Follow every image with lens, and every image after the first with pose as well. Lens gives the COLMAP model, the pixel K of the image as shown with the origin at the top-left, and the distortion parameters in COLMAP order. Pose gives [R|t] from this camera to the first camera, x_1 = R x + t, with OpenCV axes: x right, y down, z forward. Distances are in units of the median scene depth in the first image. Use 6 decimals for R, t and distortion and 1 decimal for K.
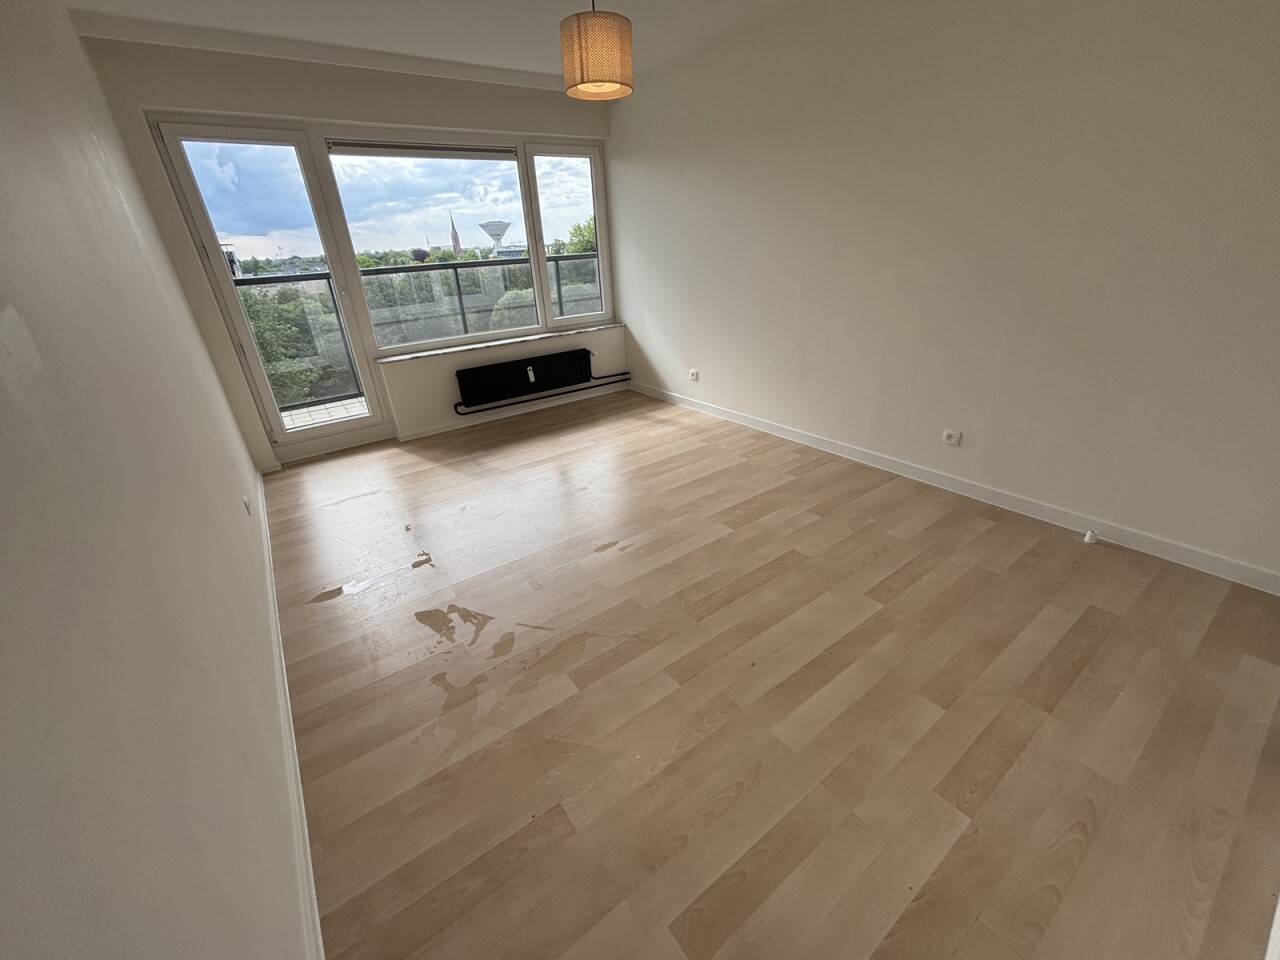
lens RADIAL K [[512.2, 0, 636.4], [0, 512.2, 480.4], [0, 0, 1]] dist [-0.009438, 0.001699]
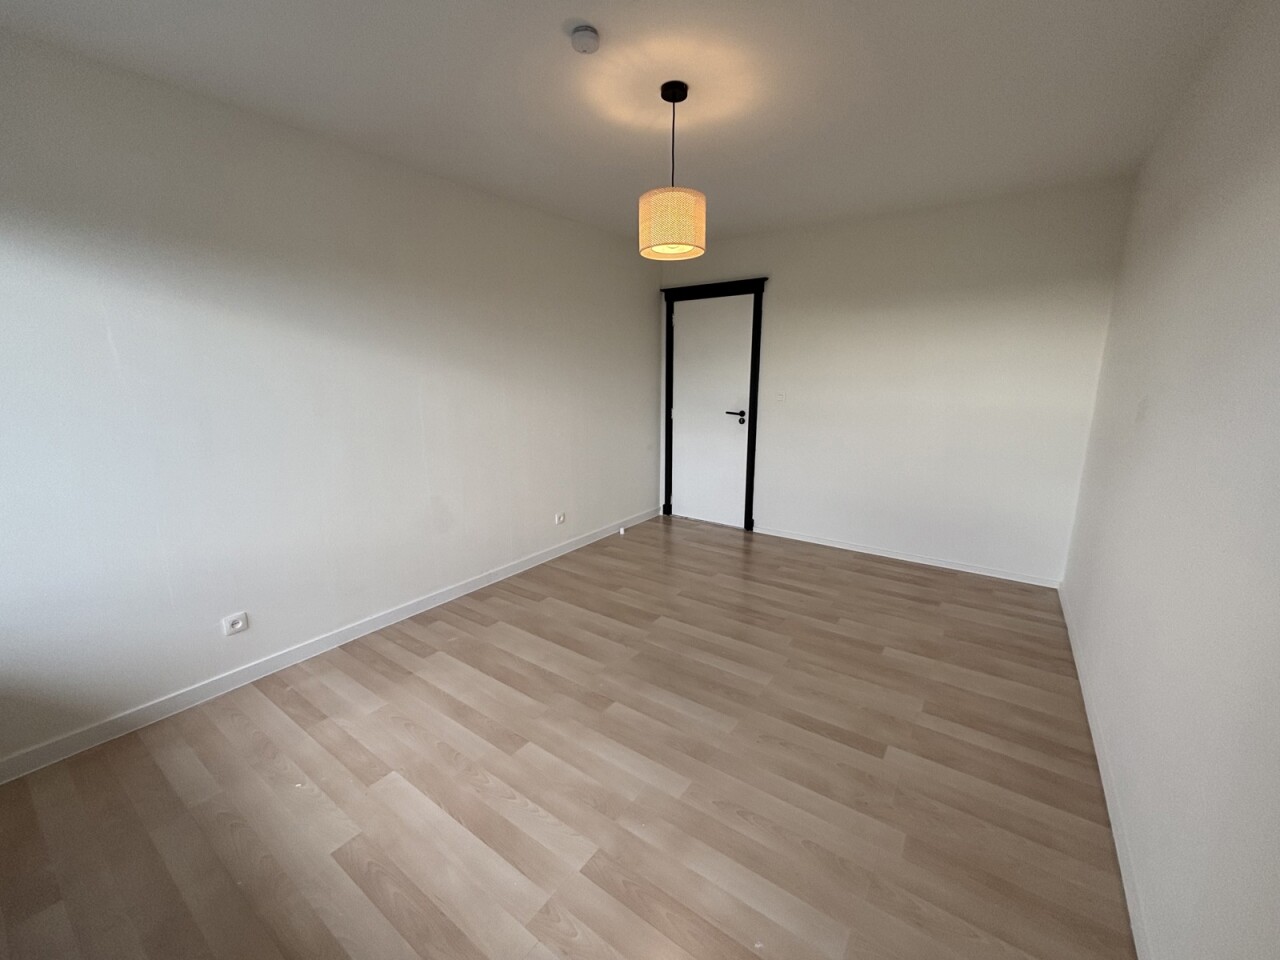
lens RADIAL K [[512.2, 0, 633.5], [0, 512.2, 481.9], [0, 0, 1]] dist [-0.009438, 0.001699]
pose [[-0.317226, -0.148042, 0.936724, -0.469870], [0.418109, 0.864729, 0.278259, -0.292574], [-0.851206, 0.479924, -0.212417, 0.652354]]
